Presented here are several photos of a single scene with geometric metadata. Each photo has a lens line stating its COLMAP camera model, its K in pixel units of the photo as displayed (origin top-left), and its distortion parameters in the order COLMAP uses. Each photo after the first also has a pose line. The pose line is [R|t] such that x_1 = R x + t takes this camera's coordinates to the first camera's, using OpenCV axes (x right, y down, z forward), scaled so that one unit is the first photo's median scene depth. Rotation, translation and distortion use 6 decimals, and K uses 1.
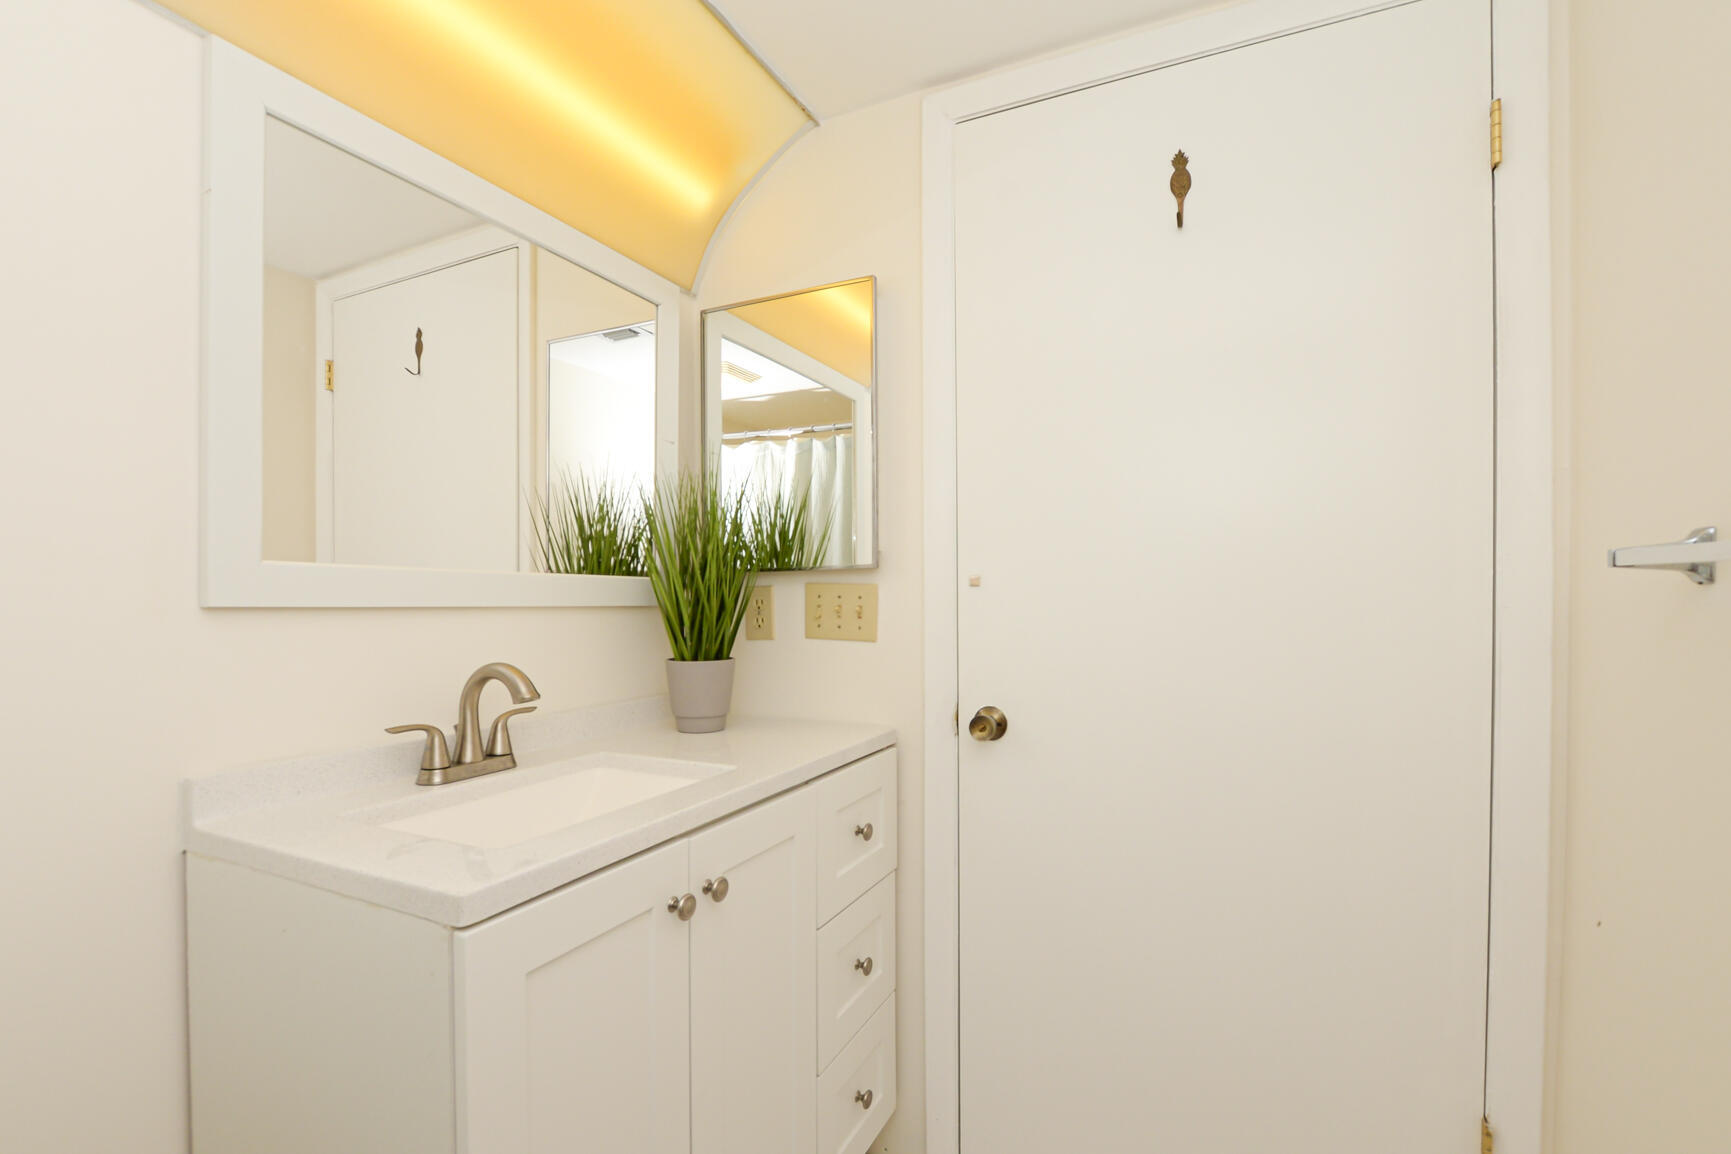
lens RADIAL K [[793.3, 0, 854.9], [0, 793.3, 603.8], [0, 0, 1]] dist [-0.010952, -0.000139]
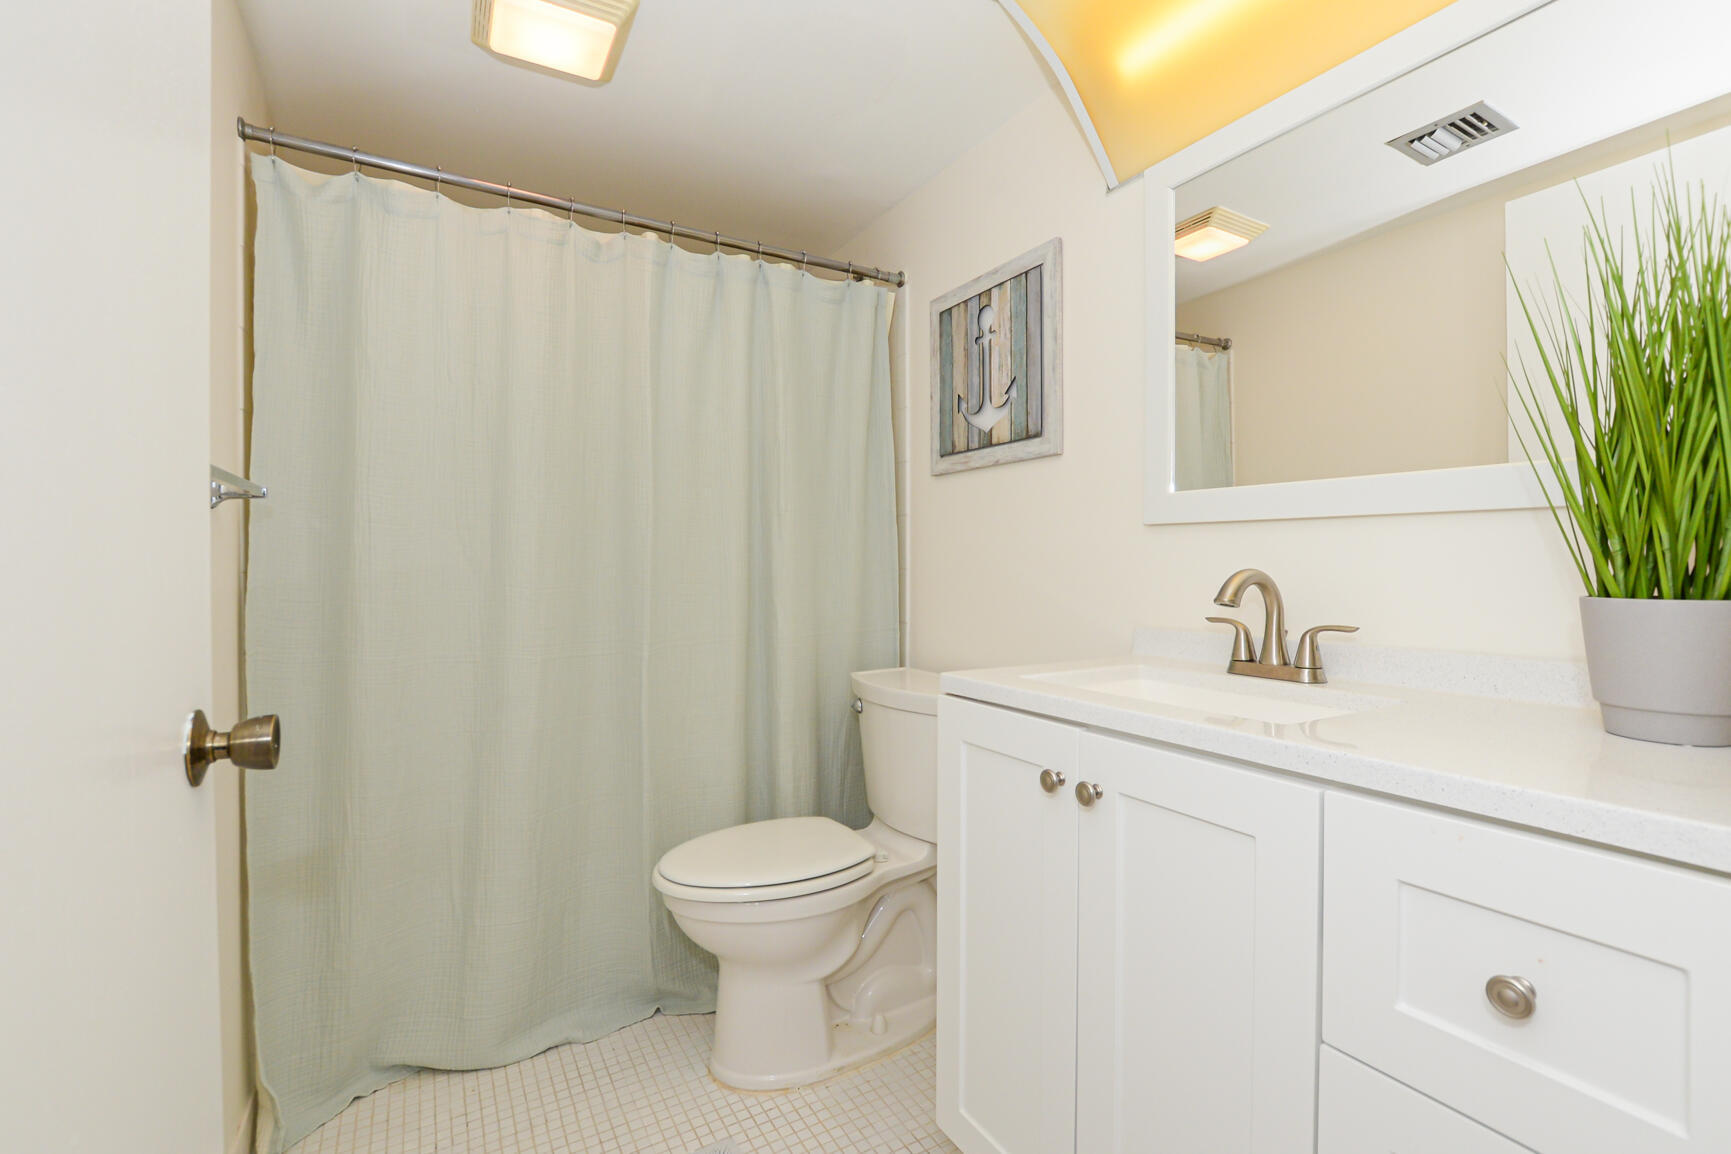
lens RADIAL K [[765.4, 0, 859.0], [0, 765.4, 575.9], [0, 0, 1]] dist [-0.018789, -0.000369]
pose [[-0.565931, 0.021511, -0.824172, 0.626449], [-0.010919, 0.999376, 0.033582, 0.052647], [0.824380, 0.028004, -0.565343, 1.077526]]
